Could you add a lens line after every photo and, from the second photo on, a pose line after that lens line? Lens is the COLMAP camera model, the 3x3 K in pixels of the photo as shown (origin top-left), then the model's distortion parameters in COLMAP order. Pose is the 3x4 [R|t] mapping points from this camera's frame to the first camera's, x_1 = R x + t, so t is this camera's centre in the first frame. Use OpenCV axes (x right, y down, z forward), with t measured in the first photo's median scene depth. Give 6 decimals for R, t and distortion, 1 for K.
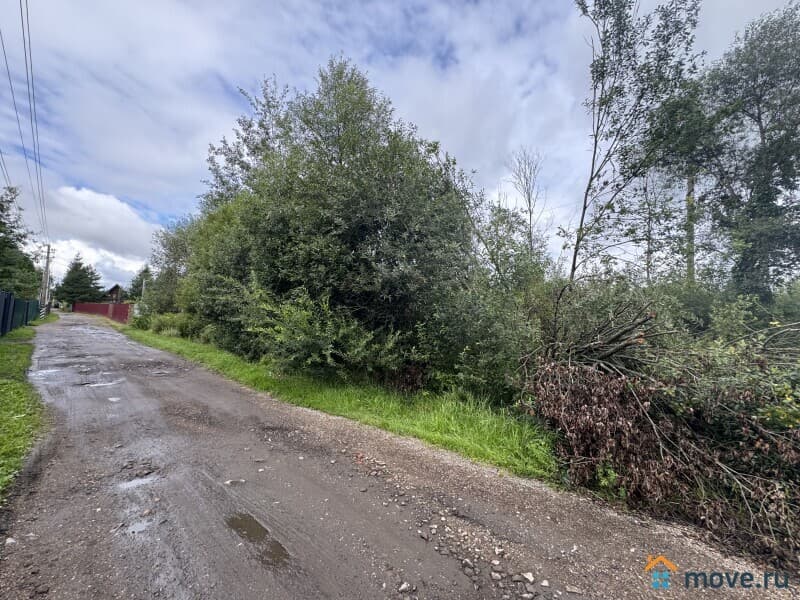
lens RADIAL K [[323.9, 0, 399.7], [0, 323.9, 294.2], [0, 0, 1]] dist [0.001522, 0.000047]
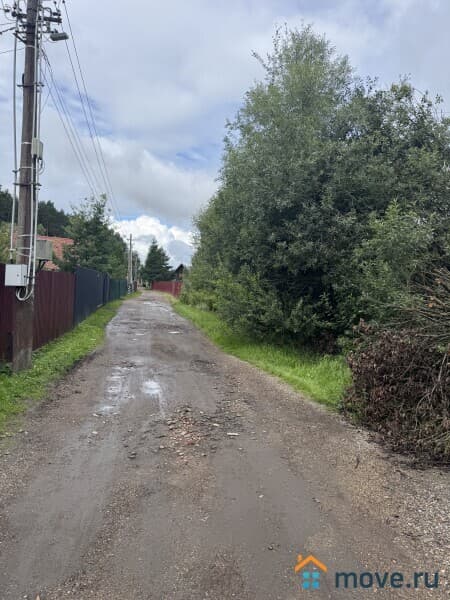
lens RADIAL K [[420.4, 0, 221.9], [0, 420.4, 299.0], [0, 0, 1]] dist [0.027900, -0.046281]
pose [[0.805918, 0.011227, -0.591920, 0.189932], [0.033257, 0.997383, 0.064198, 0.000770], [0.591092, -0.071424, 0.803436, -0.111378]]
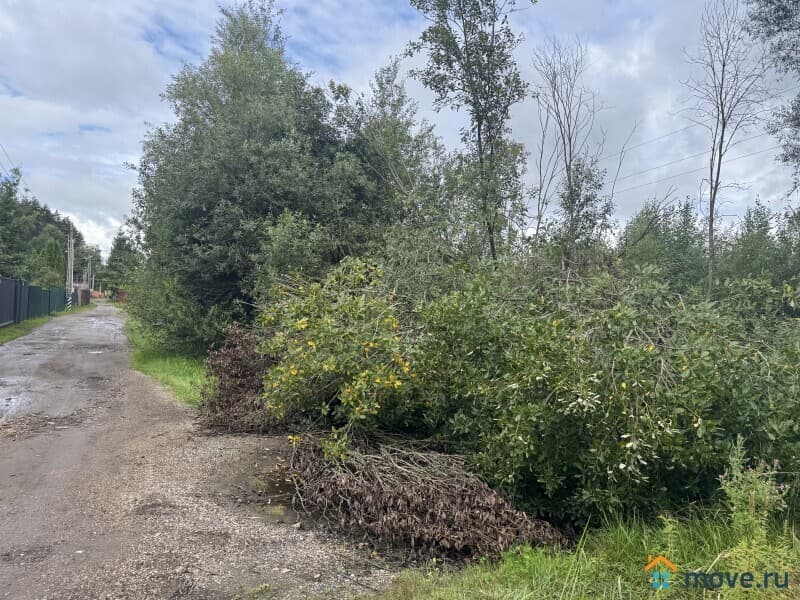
lens RADIAL K [[560.5, 0, 405.8], [0, 560.5, 300.2], [0, 0, 1]] dist [0.027900, -0.046281]
pose [[0.943783, -0.013669, -0.330283, 0.360299], [0.033079, 0.998035, 0.053219, 0.003367], [0.328907, -0.061152, 0.942380, -0.168533]]
